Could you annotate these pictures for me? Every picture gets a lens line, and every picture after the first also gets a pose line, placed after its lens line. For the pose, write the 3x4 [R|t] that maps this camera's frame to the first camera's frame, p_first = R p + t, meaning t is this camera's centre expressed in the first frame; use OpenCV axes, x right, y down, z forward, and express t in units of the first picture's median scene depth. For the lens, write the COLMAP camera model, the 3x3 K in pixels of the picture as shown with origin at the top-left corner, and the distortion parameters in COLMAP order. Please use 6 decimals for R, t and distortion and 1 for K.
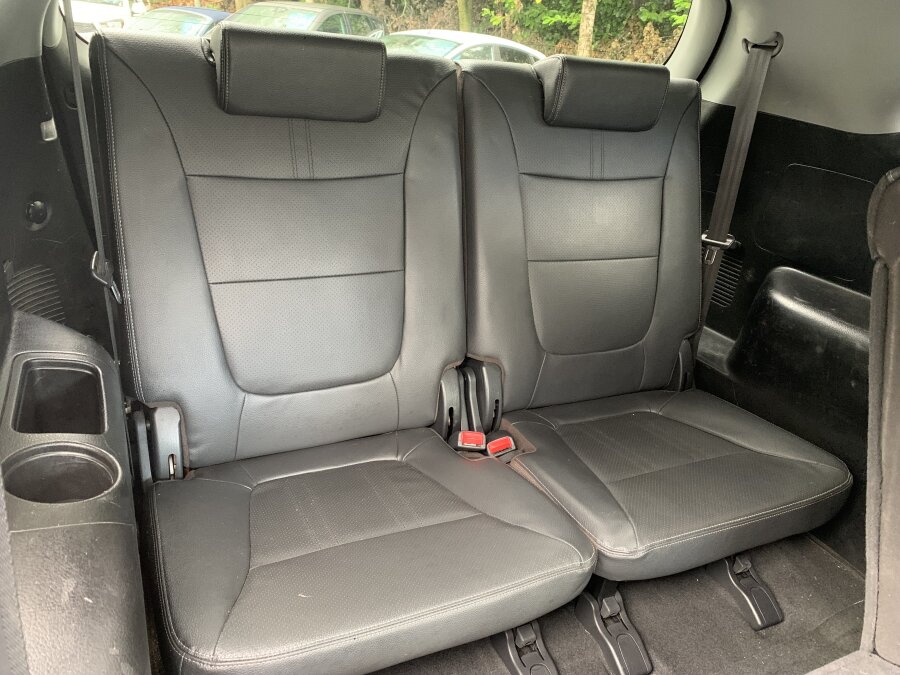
lens RADIAL K [[716.2, 0, 450.0], [0, 716.2, 314.3], [0, 0, 1]] dist [-0.001873, -0.006622]
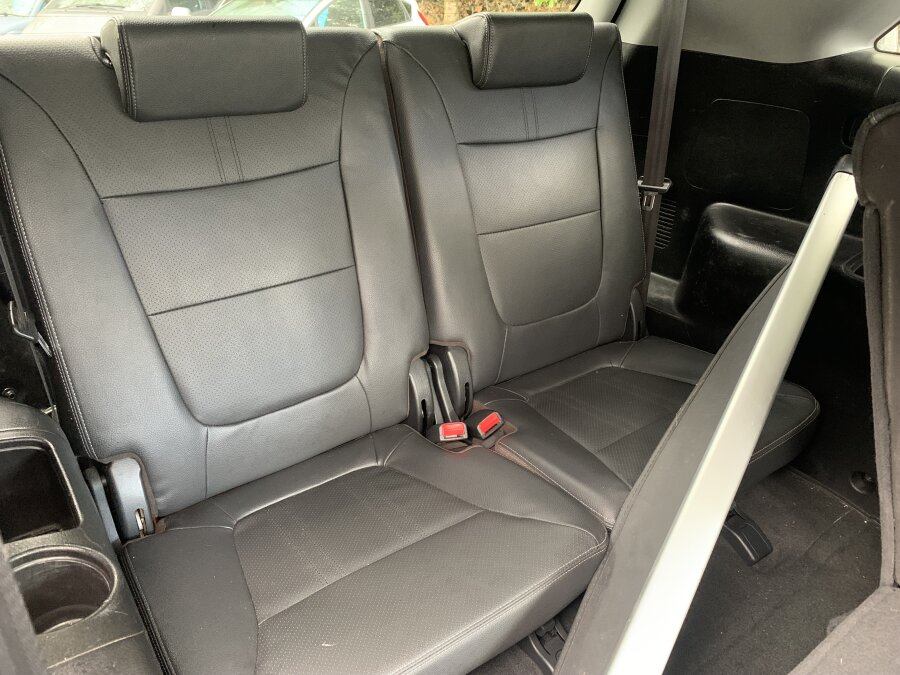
lens RADIAL K [[716.2, 0, 450.0], [0, 716.2, 314.3], [0, 0, 1]] dist [-0.001873, -0.006622]
pose [[0.980839, -0.148902, 0.125631, -0.070477], [0.140317, 0.987287, 0.074671, -0.051944], [-0.135153, -0.055612, 0.989263, 0.060519]]
